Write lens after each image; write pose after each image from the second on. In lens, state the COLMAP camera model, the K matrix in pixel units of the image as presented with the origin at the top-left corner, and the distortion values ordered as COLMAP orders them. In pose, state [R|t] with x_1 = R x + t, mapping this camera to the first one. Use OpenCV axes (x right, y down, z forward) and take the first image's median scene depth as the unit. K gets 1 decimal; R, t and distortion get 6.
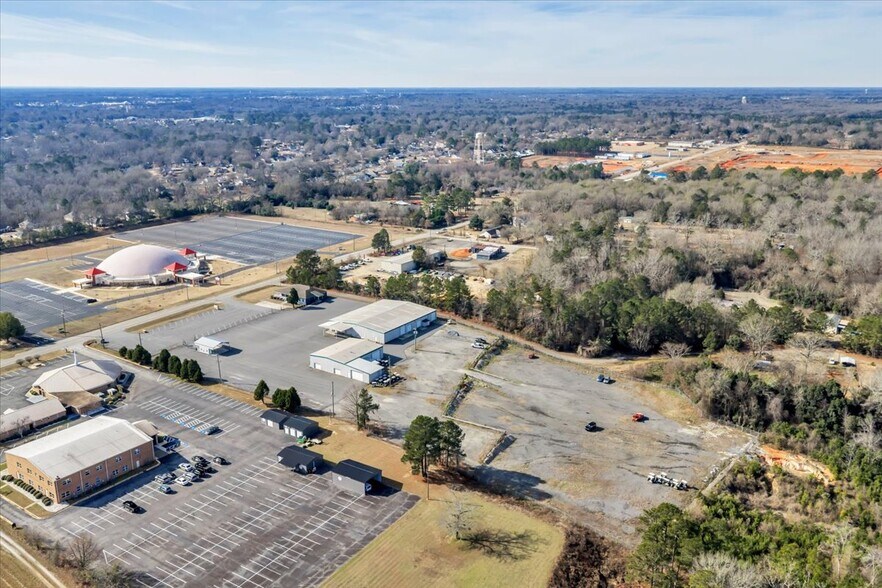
lens RADIAL K [[725.8, 0, 445.5], [0, 725.8, 291.2], [0, 0, 1]] dist [0.023705, -0.035906]
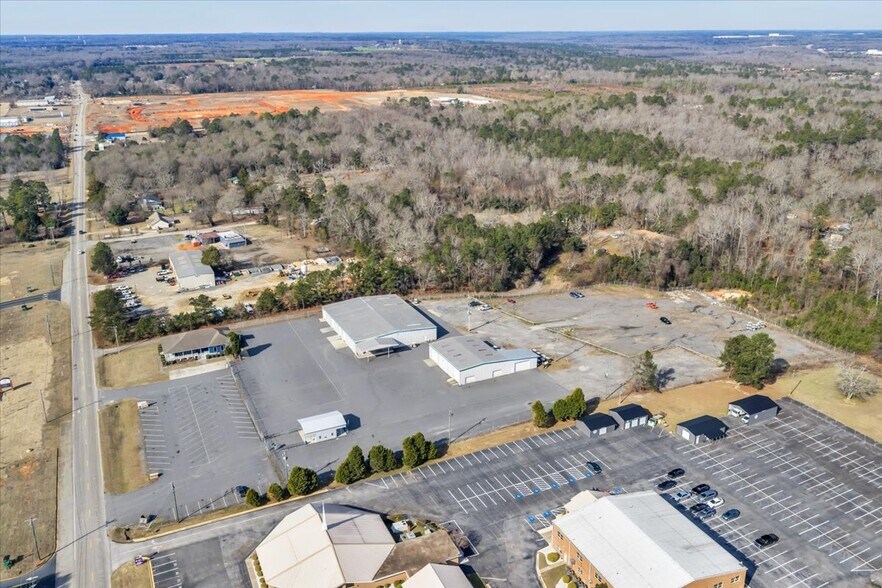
lens RADIAL K [[725.8, 0, 443.0], [0, 725.8, 292.3], [0, 0, 1]] dist [0.023705, -0.035906]
pose [[0.508802, -0.296906, 0.808064, -0.814557], [0.242493, 0.950066, 0.196395, -0.159033], [-0.826025, 0.096024, 0.555394, 0.538733]]
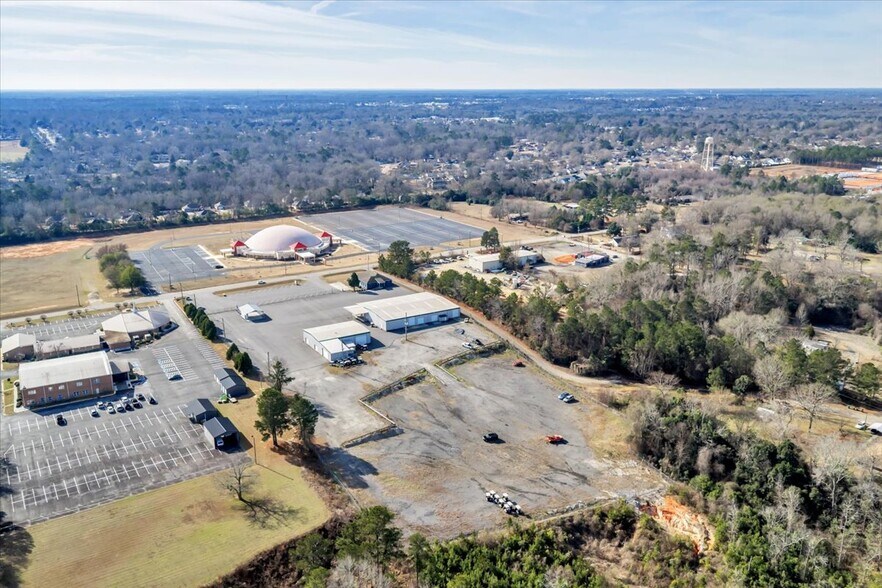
lens RADIAL K [[725.8, 0, 444.8], [0, 725.8, 291.7], [0, 0, 1]] dist [0.023705, -0.035906]
pose [[0.907993, 0.111316, -0.403928, 0.440914], [-0.111844, 0.993474, 0.022371, -0.018996], [0.403782, 0.024864, 0.914517, 0.070337]]
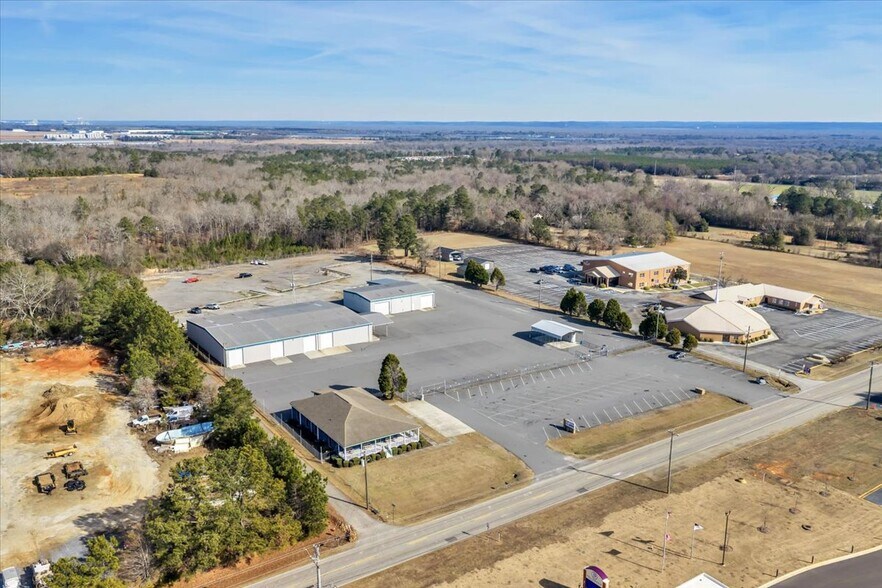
lens RADIAL K [[725.8, 0, 443.3], [0, 725.8, 300.1], [0, 0, 1]] dist [0.023705, -0.035906]
pose [[-0.929348, -0.092478, 0.357436, -0.477974], [0.097260, 0.872604, 0.478646, -0.286822], [-0.356164, 0.479593, -0.801959, 1.617910]]
